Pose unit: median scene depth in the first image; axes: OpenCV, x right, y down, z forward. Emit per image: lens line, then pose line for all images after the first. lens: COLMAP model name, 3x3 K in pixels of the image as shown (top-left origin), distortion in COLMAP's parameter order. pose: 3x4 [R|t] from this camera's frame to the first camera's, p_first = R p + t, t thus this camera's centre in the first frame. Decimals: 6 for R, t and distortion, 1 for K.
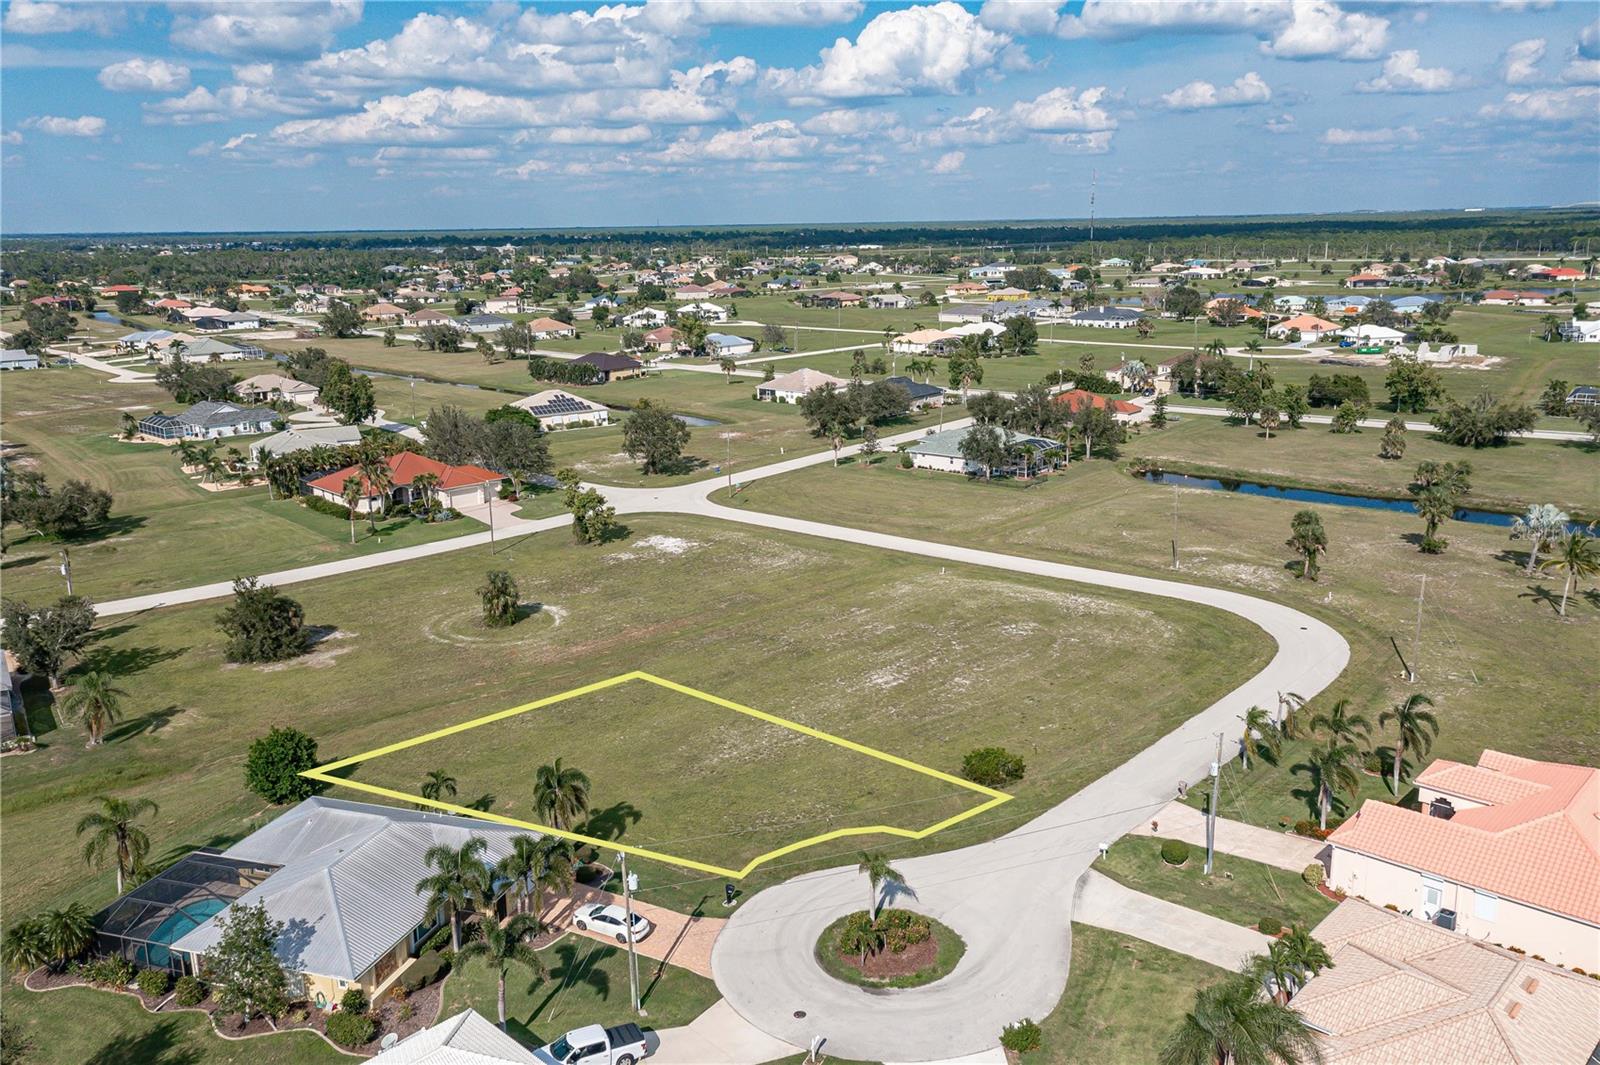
lens RADIAL K [[1288.7, 0, 799.5], [0, 1288.7, 532.8], [0, 0, 1]] dist [0.032746, -0.024588]
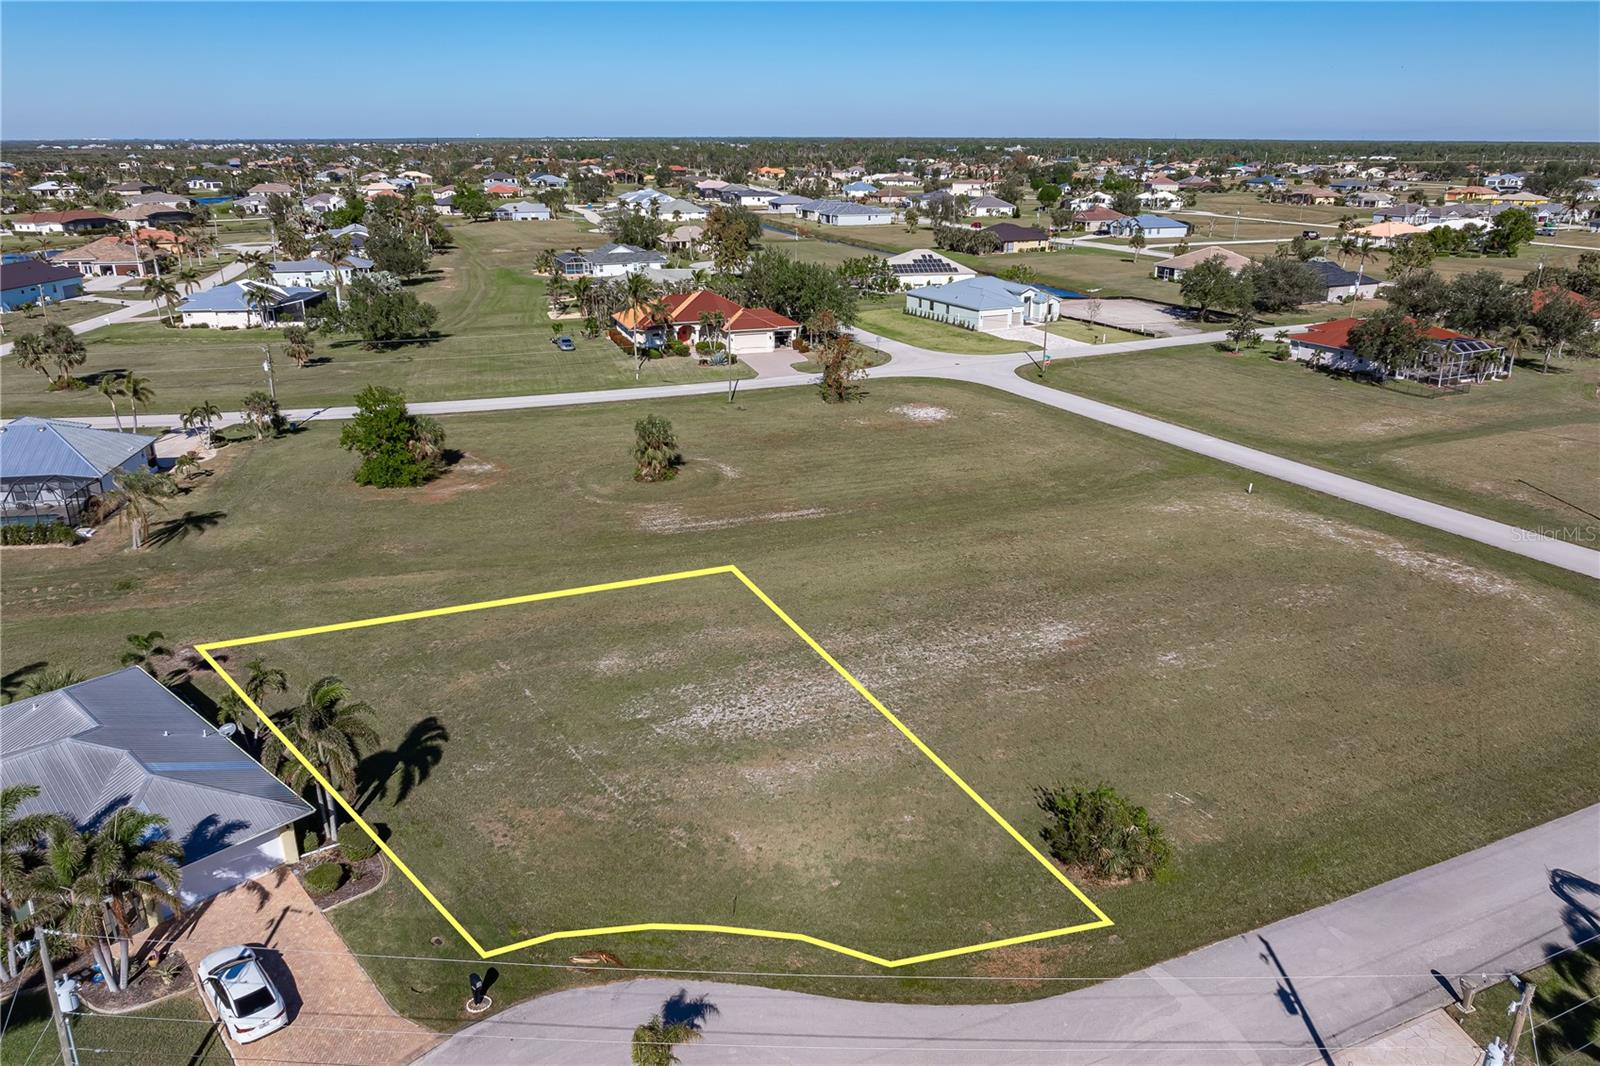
lens RADIAL K [[1135.8, 0, 822.9], [0, 1135.8, 515.3], [0, 0, 1]] dist [-0.027589, 0.011403]
pose [[0.920170, 0.143063, -0.364444, 0.040700], [-0.110871, 0.987961, 0.107893, 0.000248], [0.375492, -0.058873, 0.924954, 0.106276]]
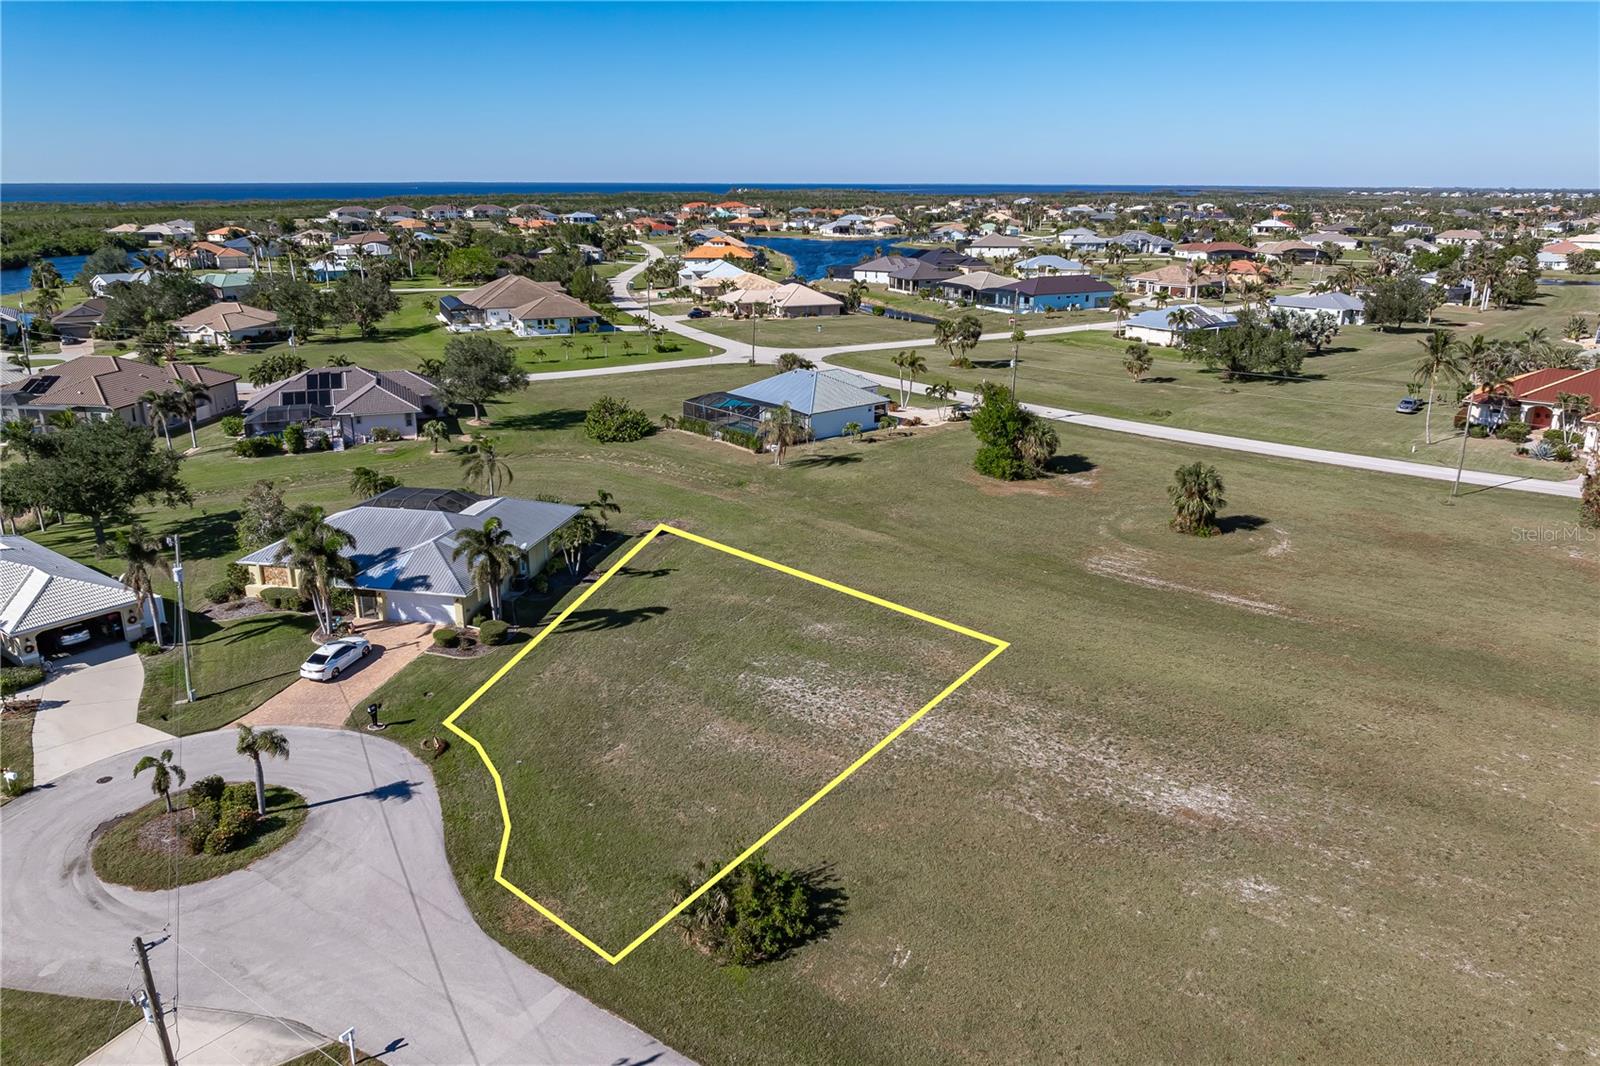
lens RADIAL K [[1135.8, 0, 794.9], [0, 1135.8, 534.8], [0, 0, 1]] dist [-0.027589, 0.011403]
pose [[0.119569, 0.312128, -0.942486, 0.108212], [-0.239824, 0.930264, 0.277655, -0.017157], [0.963425, 0.192832, 0.186086, 0.189811]]
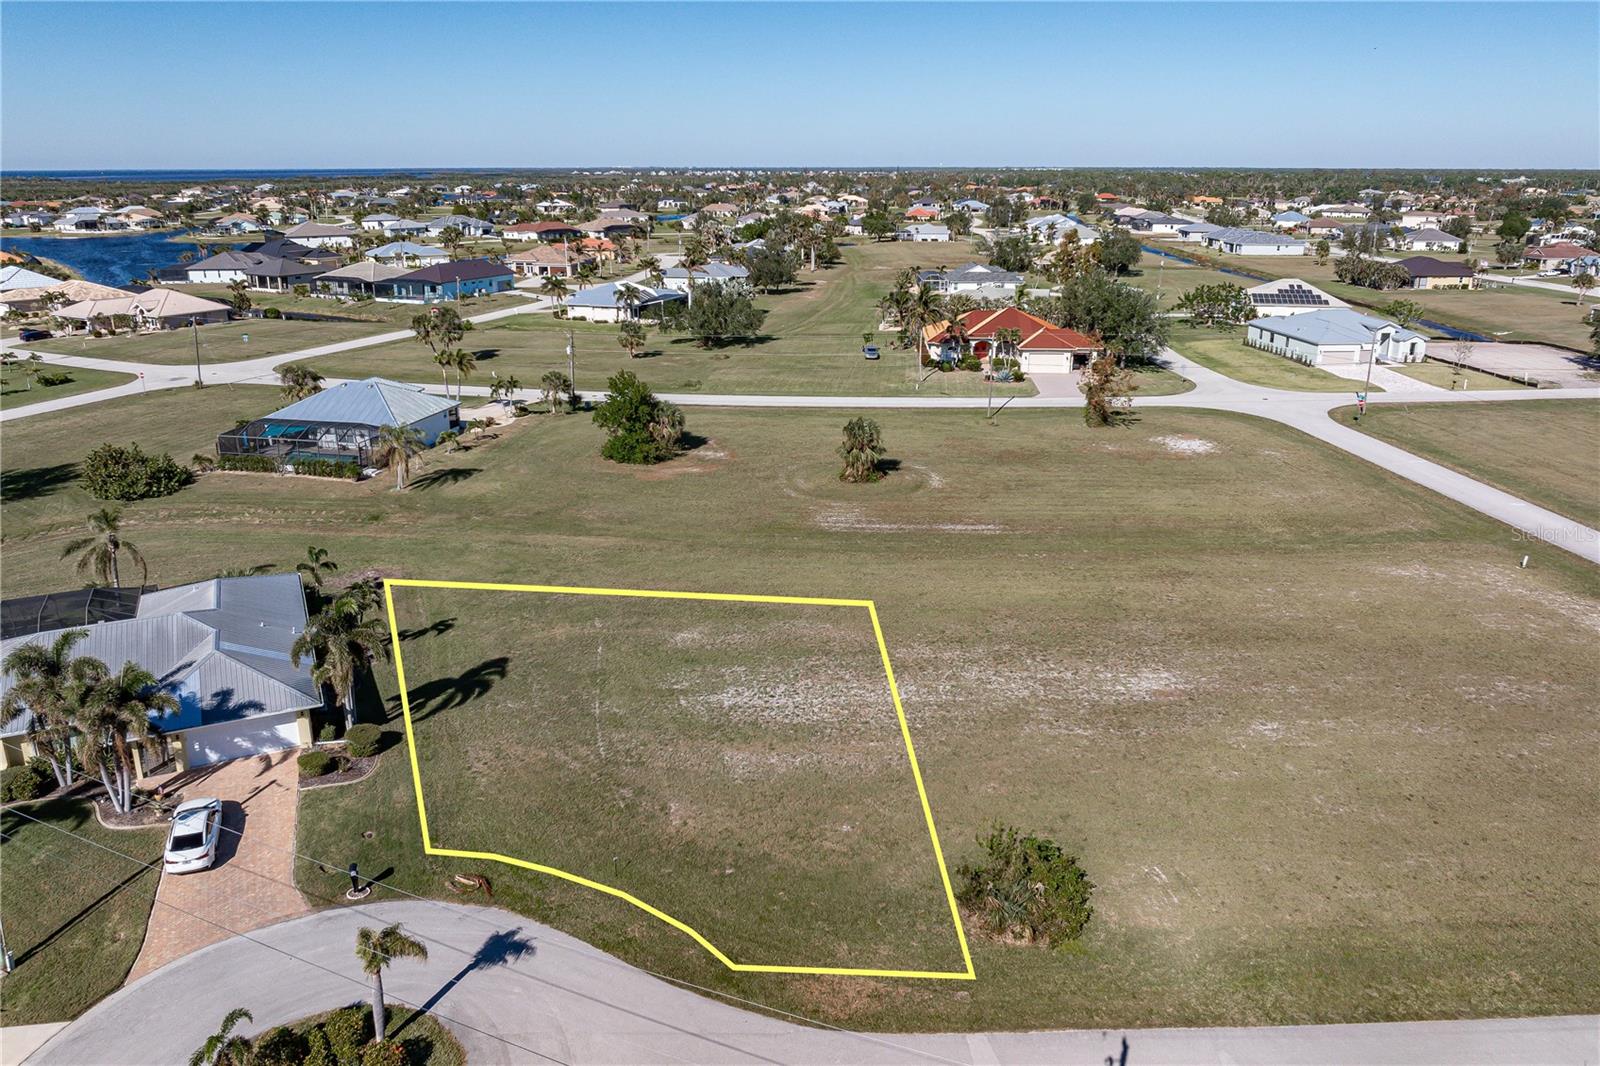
lens RADIAL K [[1135.8, 0, 815.6], [0, 1135.8, 516.5], [0, 0, 1]] dist [-0.027589, 0.011403]
pose [[0.701178, 0.227748, -0.675633, 0.074162], [-0.181239, 0.973418, 0.140037, -0.001973], [0.689566, 0.024260, 0.723816, 0.130366]]
